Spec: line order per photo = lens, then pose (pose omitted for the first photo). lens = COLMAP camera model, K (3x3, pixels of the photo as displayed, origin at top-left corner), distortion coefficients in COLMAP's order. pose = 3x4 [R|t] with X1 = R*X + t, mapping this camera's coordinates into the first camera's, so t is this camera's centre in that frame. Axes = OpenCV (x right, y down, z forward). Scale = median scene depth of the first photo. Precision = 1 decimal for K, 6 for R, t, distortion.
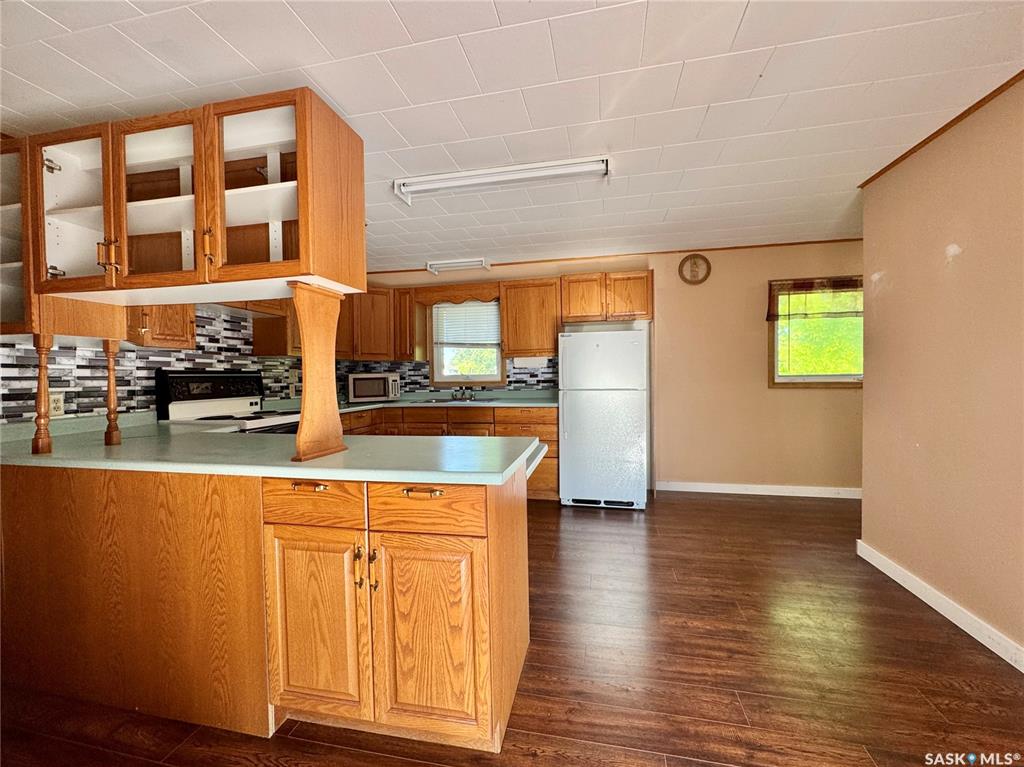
lens RADIAL K [[424.3, 0, 515.0], [0, 424.3, 383.9], [0, 0, 1]] dist [-0.010071, 0.000324]
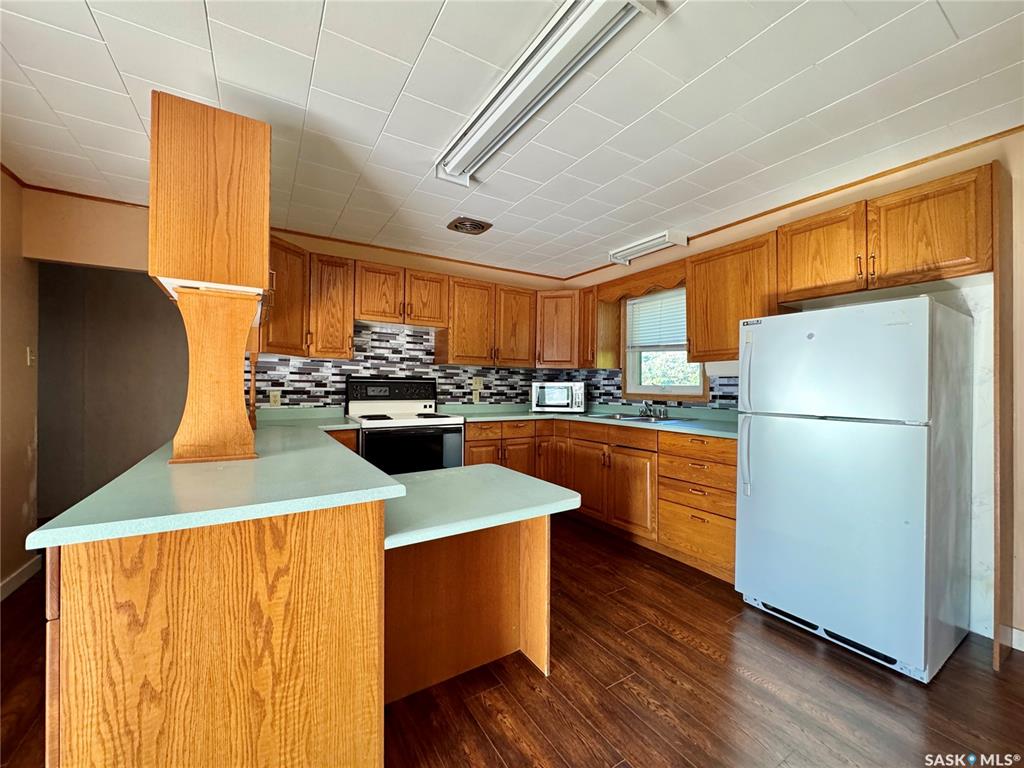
lens RADIAL K [[409.9, 0, 512.5], [0, 409.9, 382.8], [0, 0, 1]] dist [-0.003257, 0.000071]
pose [[0.694953, 0.015170, -0.718895, 0.330237], [-0.034697, 0.999320, -0.012454, -0.010936], [0.718218, 0.033599, 0.695007, 0.388071]]
